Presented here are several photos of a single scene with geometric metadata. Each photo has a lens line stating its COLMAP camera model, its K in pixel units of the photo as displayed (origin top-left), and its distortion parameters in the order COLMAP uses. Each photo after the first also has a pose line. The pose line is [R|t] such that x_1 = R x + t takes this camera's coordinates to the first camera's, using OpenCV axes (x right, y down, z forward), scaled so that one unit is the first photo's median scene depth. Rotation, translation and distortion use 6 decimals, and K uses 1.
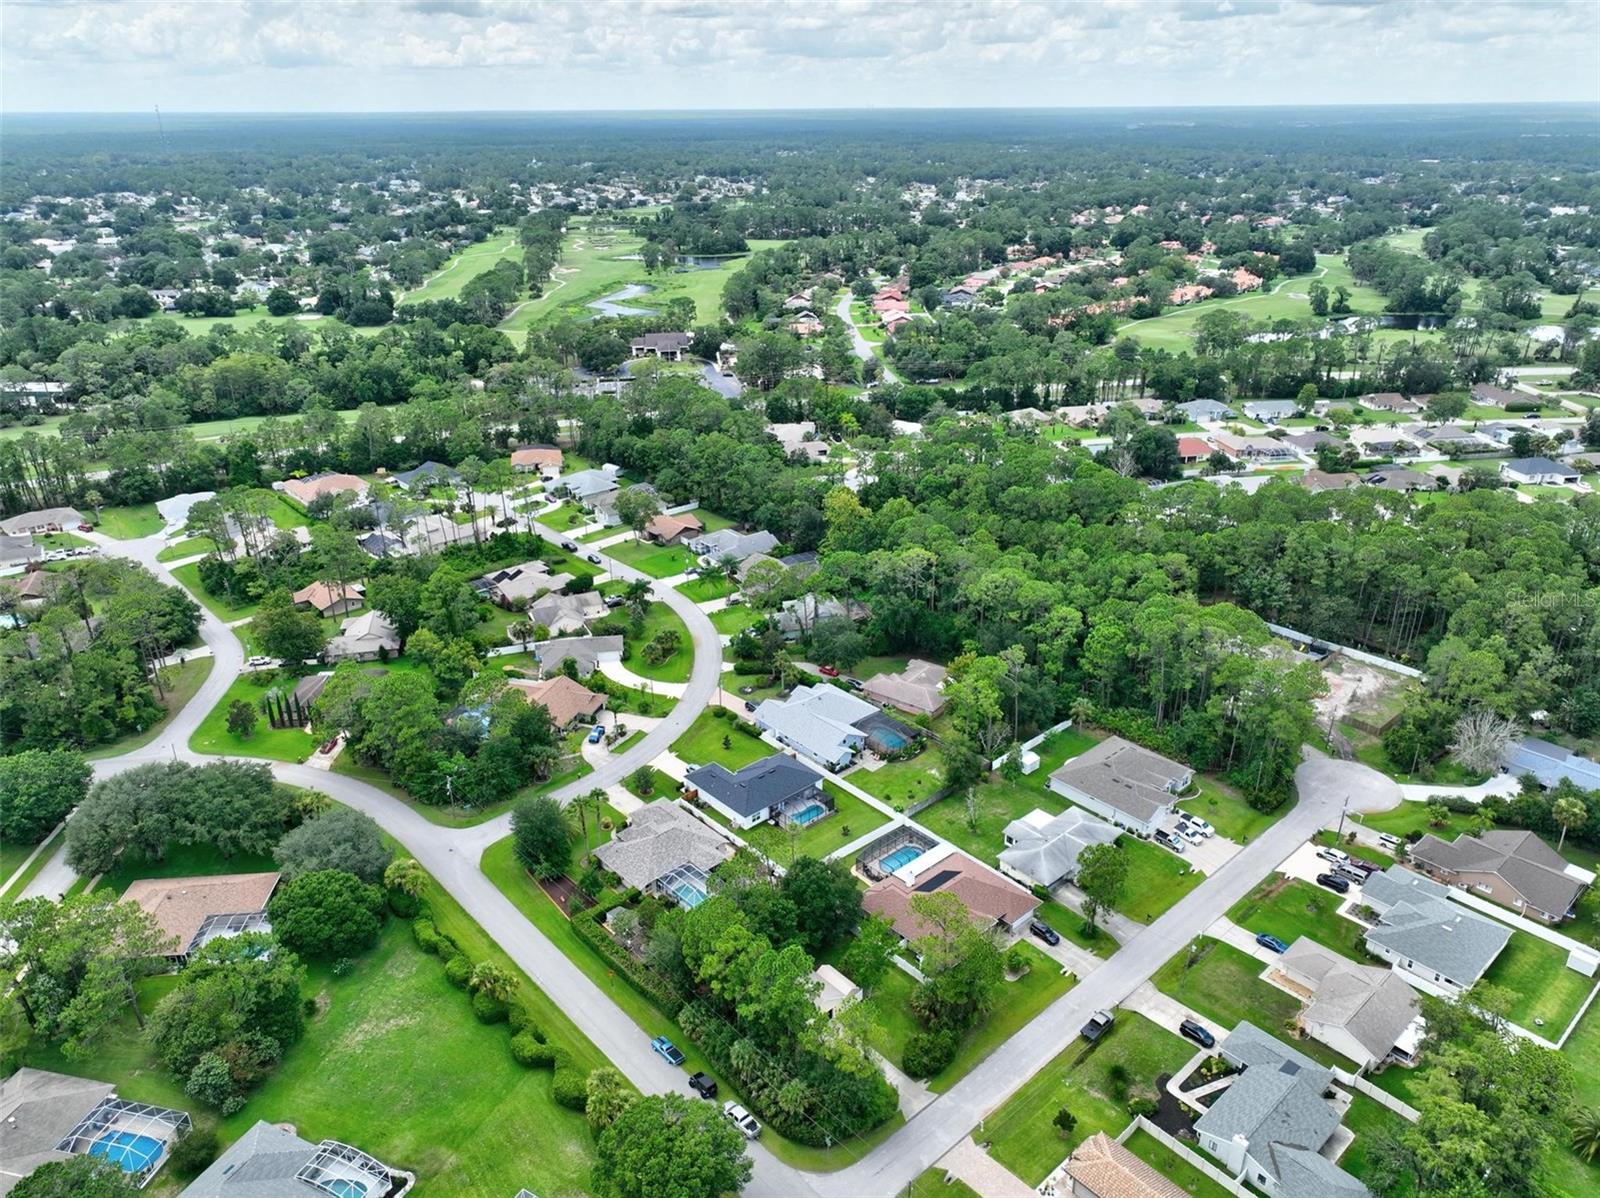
lens RADIAL K [[1123.5, 0, 800.4], [0, 1123.5, 604.4], [0, 0, 1]] dist [0.001105, 0.016169]
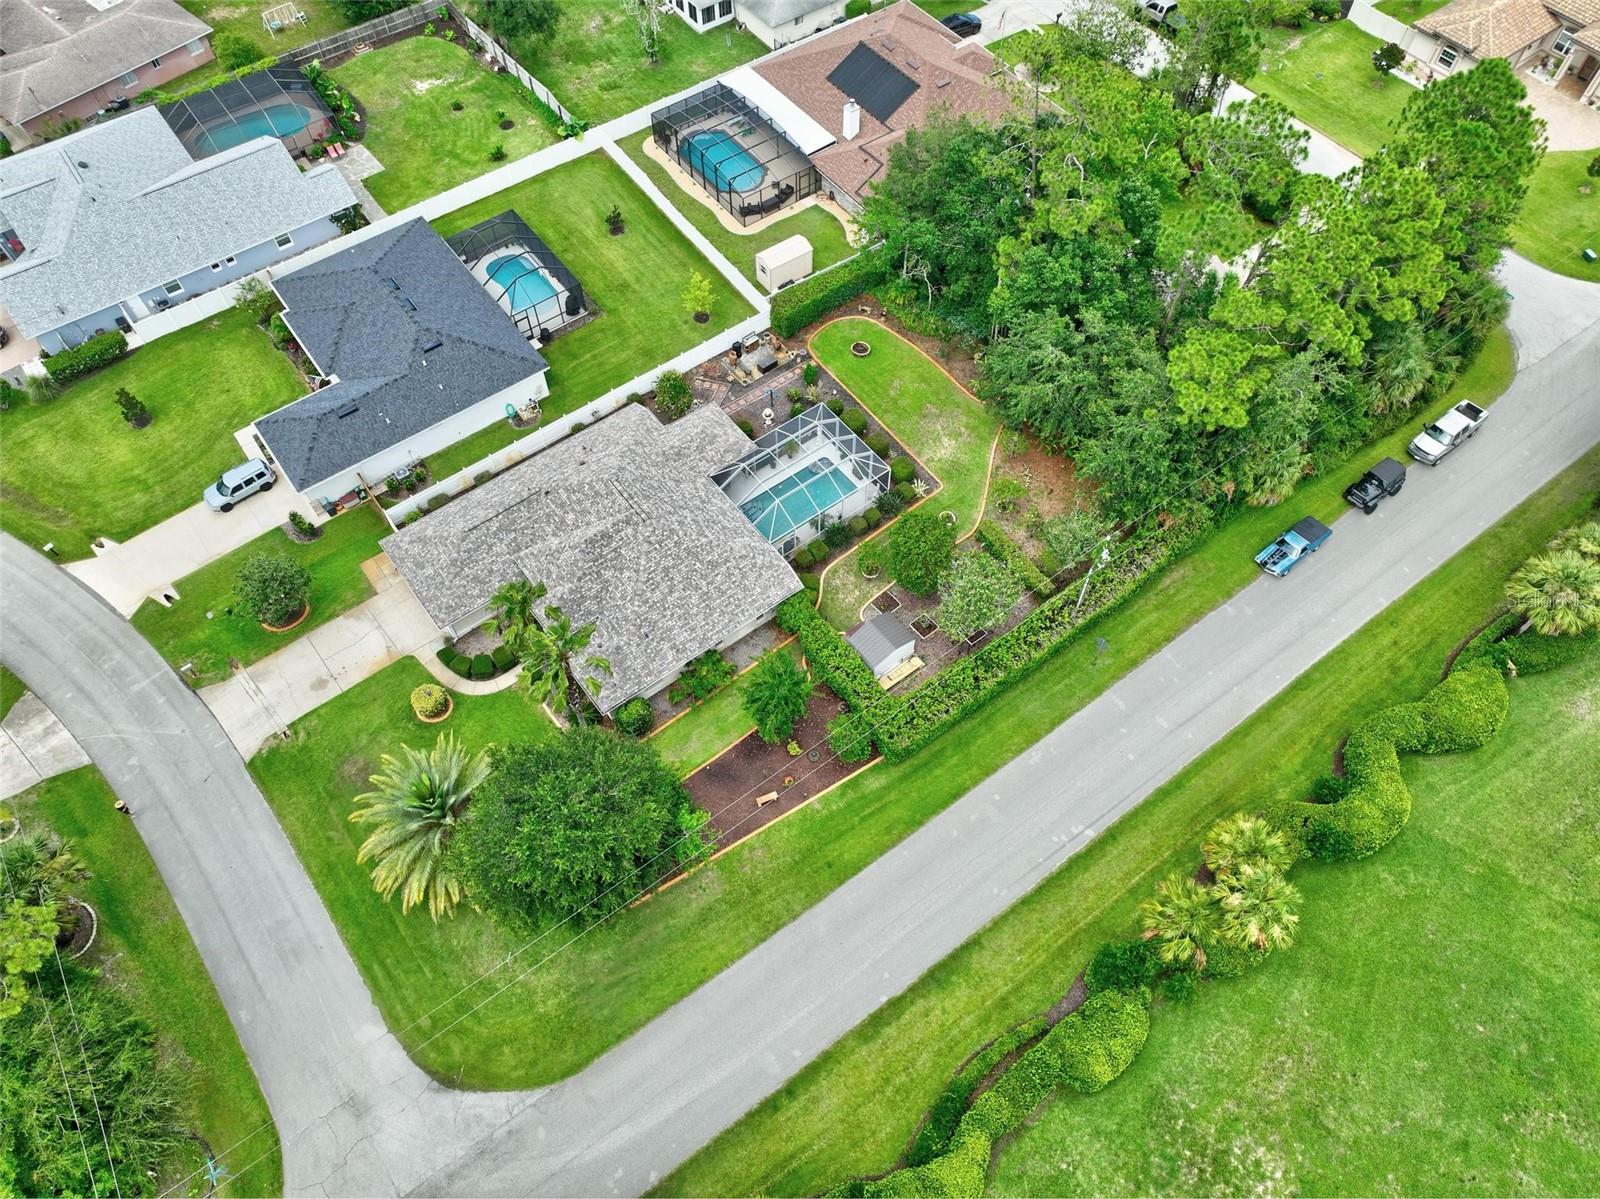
lens RADIAL K [[1123.5, 0, 800.4], [0, 1123.5, 604.9], [0, 0, 1]] dist [0.001105, 0.016169]
pose [[0.097005, -0.839151, 0.535179, -0.270719], [0.411214, 0.523465, 0.746249, -0.018476], [-0.906363, 0.147683, 0.395849, 0.660572]]
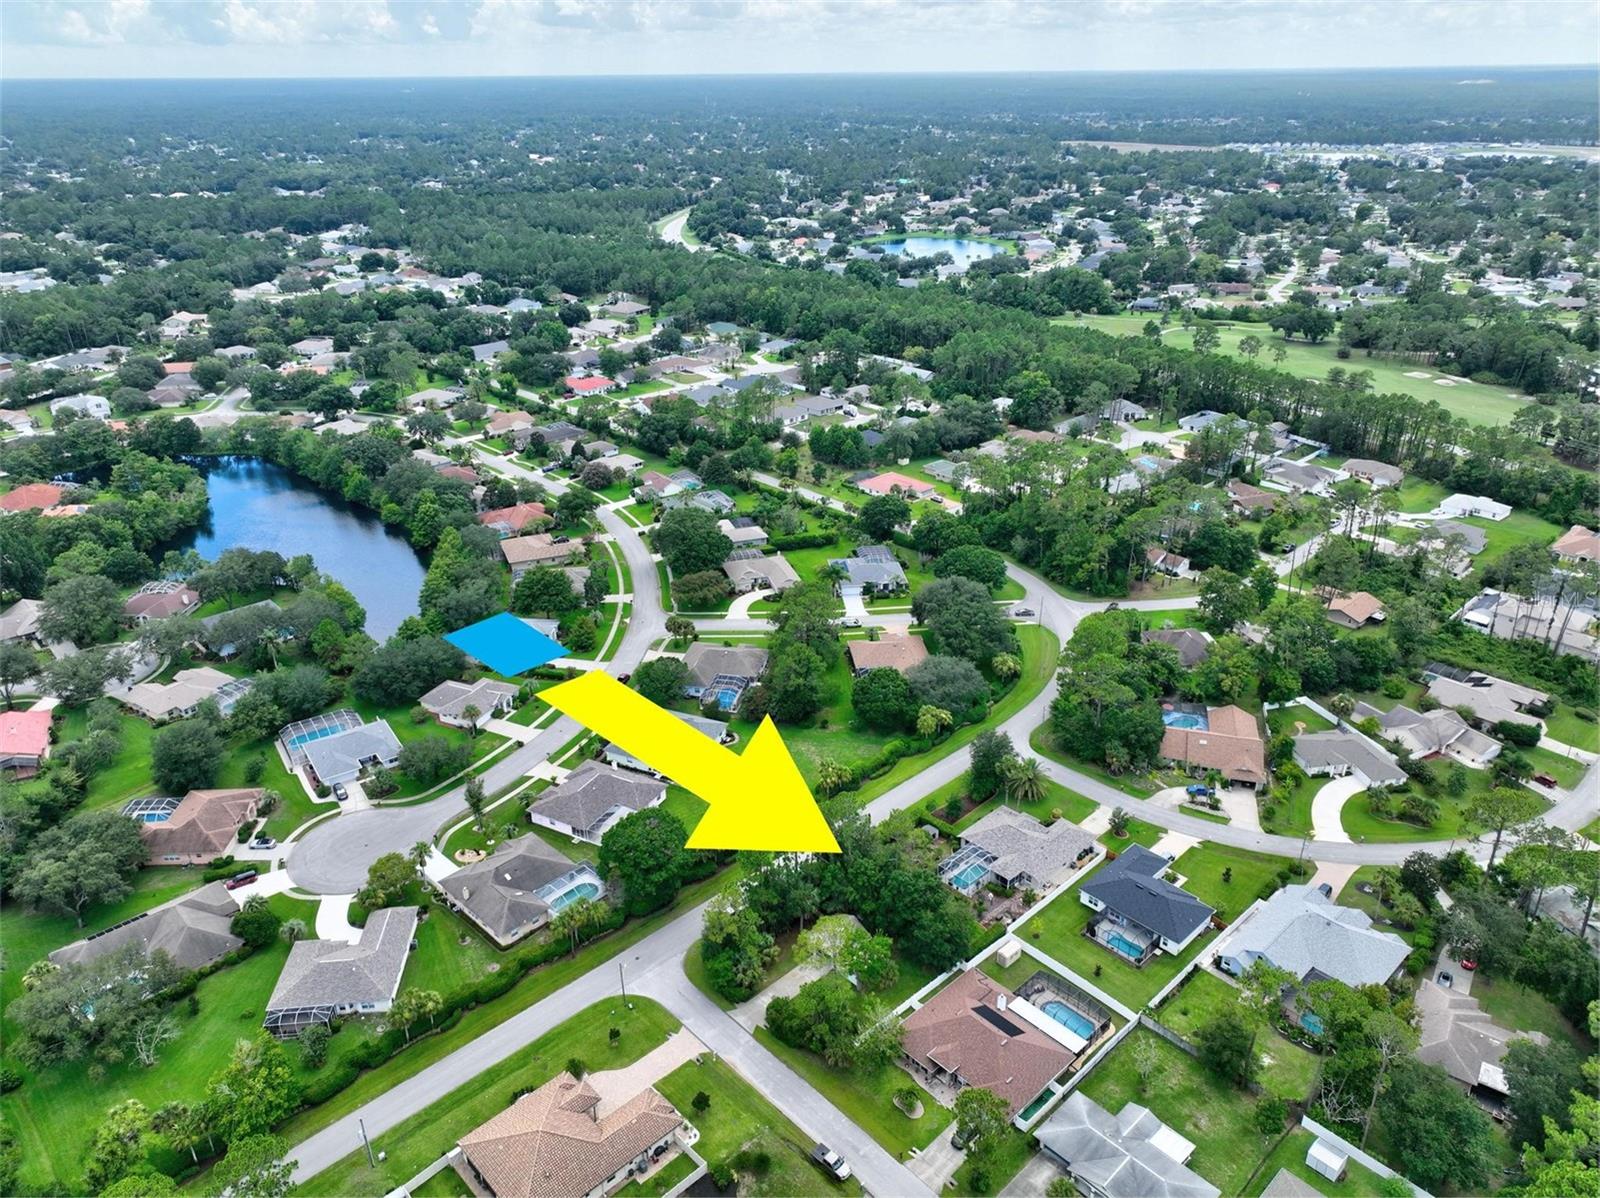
lens RADIAL K [[1125.9, 0, 799.2], [0, 1125.9, 595.9], [0, 0, 1]] dist [0.007128, -0.000867]
pose [[0.021597, 0.431700, -0.901759, 0.625630], [-0.400557, 0.830148, 0.387825, -0.267421], [0.916017, 0.352830, 0.190849, 0.414627]]
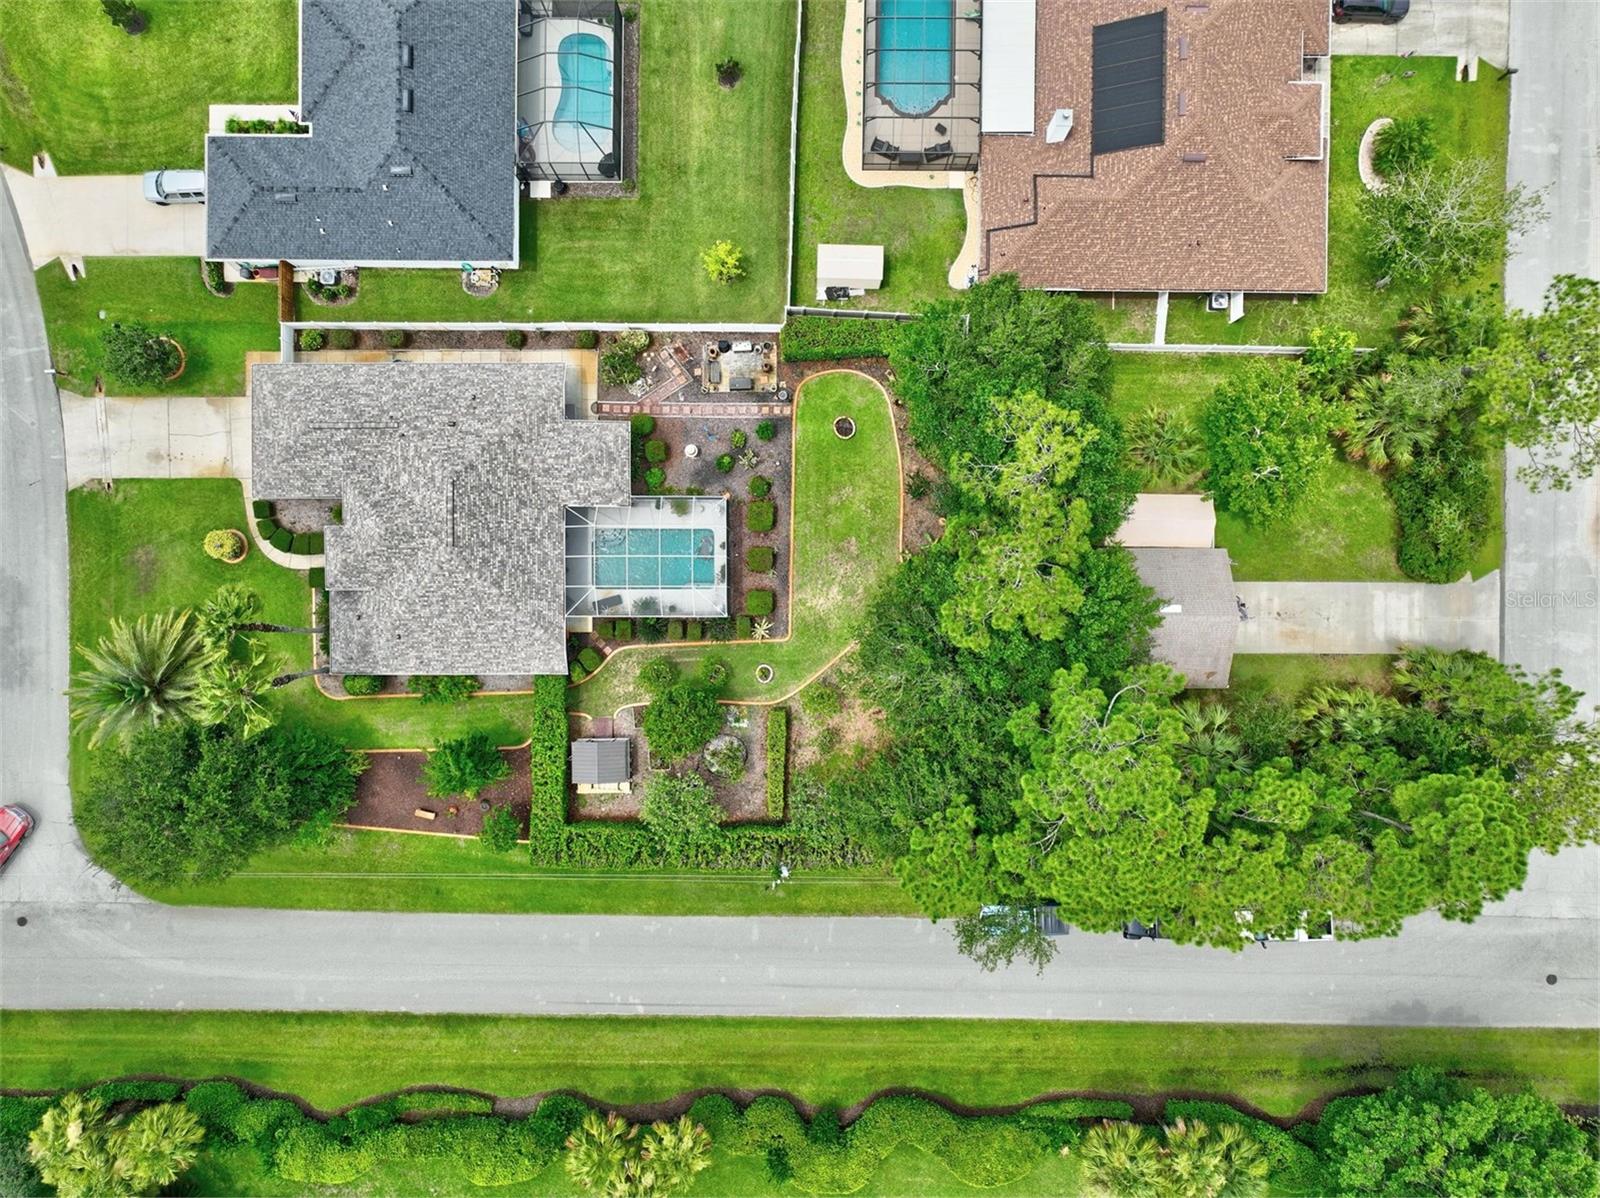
lens RADIAL K [[1119.3, 0, 800.1], [0, 1119.3, 602.6], [0, 0, 1]] dist [-0.002755, 0.023482]
pose [[0.677998, -0.735052, 0.004077, -0.057425], [0.302726, 0.284274, 0.909695, -0.052512], [-0.669832, -0.615538, 0.415257, 0.625821]]
